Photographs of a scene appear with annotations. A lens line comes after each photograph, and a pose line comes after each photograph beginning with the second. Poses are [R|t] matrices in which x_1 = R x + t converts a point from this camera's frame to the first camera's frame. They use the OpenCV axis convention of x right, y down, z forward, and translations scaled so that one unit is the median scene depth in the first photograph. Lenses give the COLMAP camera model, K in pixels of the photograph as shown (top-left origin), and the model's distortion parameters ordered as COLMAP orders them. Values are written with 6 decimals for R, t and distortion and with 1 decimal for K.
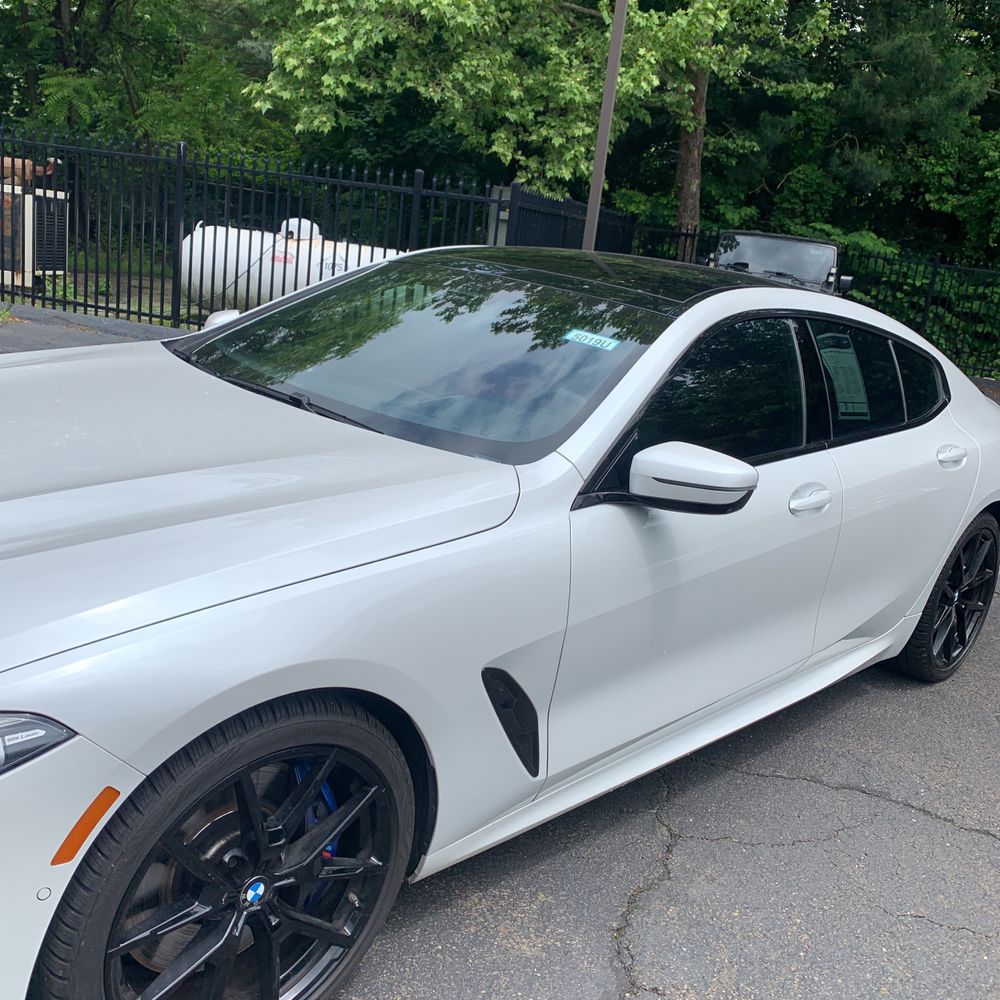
lens RADIAL K [[1027.5, 0, 497.3], [0, 1027.5, 490.4], [0, 0, 1]] dist [-0.001560, 0.008078]
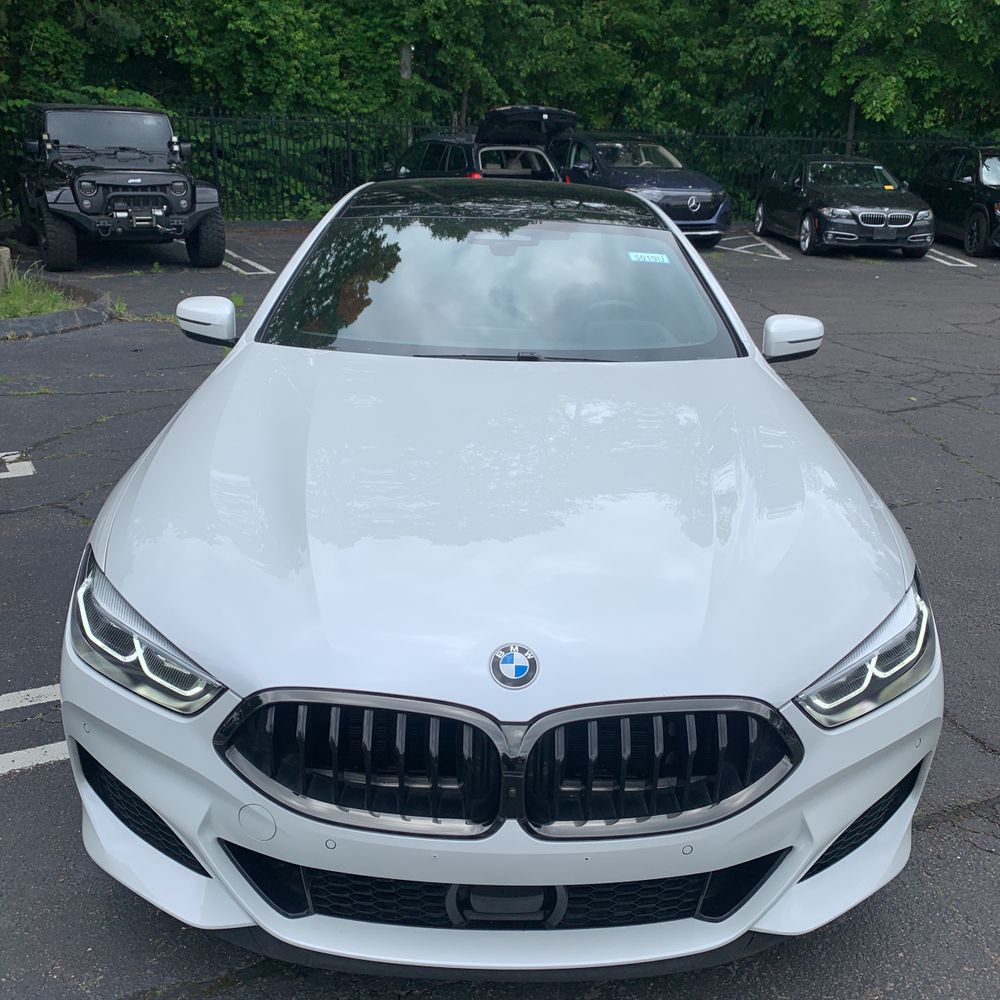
lens RADIAL K [[1027.5, 0, 497.3], [0, 1027.5, 490.4], [0, 0, 1]] dist [-0.001560, 0.008078]
pose [[0.706016, -0.327430, 0.627958, -0.198505], [0.235780, 0.944791, 0.227546, -0.043839], [-0.667795, -0.012591, 0.744239, 0.035361]]
